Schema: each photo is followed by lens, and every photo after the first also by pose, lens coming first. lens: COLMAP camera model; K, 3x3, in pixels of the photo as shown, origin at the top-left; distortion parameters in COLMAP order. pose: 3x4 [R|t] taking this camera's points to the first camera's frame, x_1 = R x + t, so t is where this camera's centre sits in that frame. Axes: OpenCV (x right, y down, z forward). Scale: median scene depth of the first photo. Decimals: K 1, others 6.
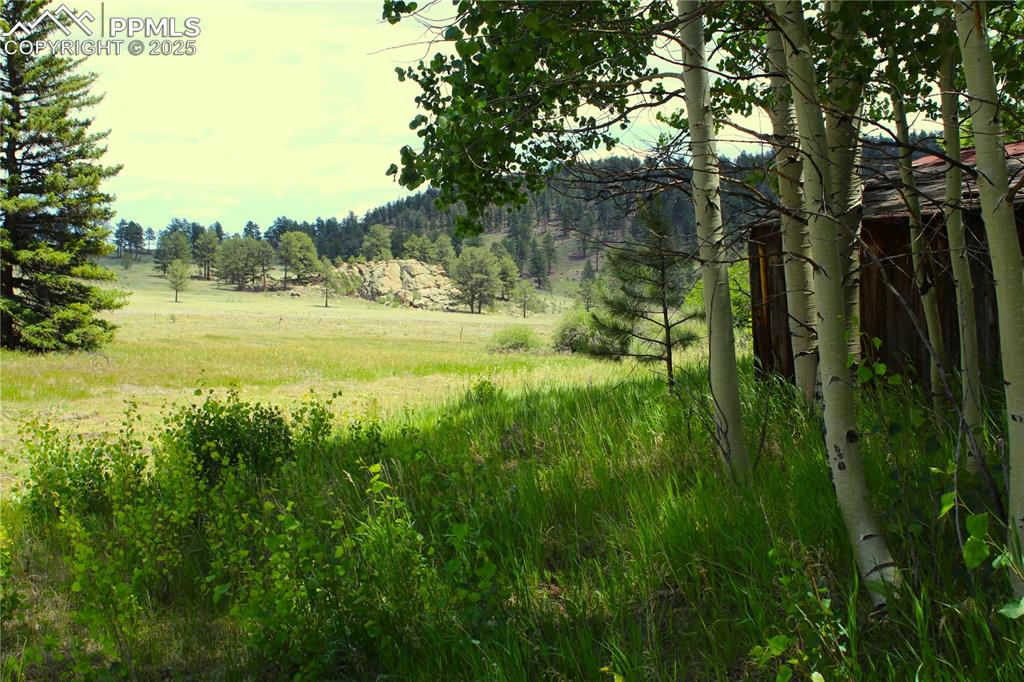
lens RADIAL K [[1232.3, 0, 512.0], [0, 1232.3, 341.0], [0, 0, 1]] dist [-0.084921, 0.077107]
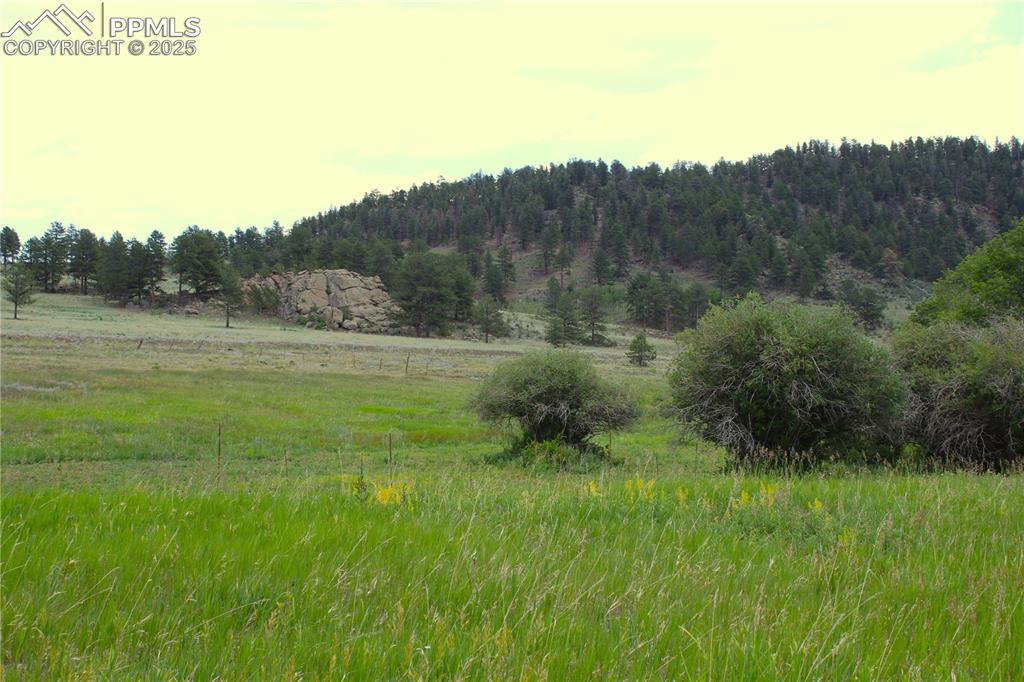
lens RADIAL K [[1232.3, 0, 512.0], [0, 1232.3, 341.0], [0, 0, 1]] dist [-0.084921, 0.077107]
pose [[0.998786, 0.002591, 0.049189, -0.010602], [-0.001439, 0.999724, -0.023443, -0.001716], [-0.049237, 0.023344, 0.998514, 0.202589]]
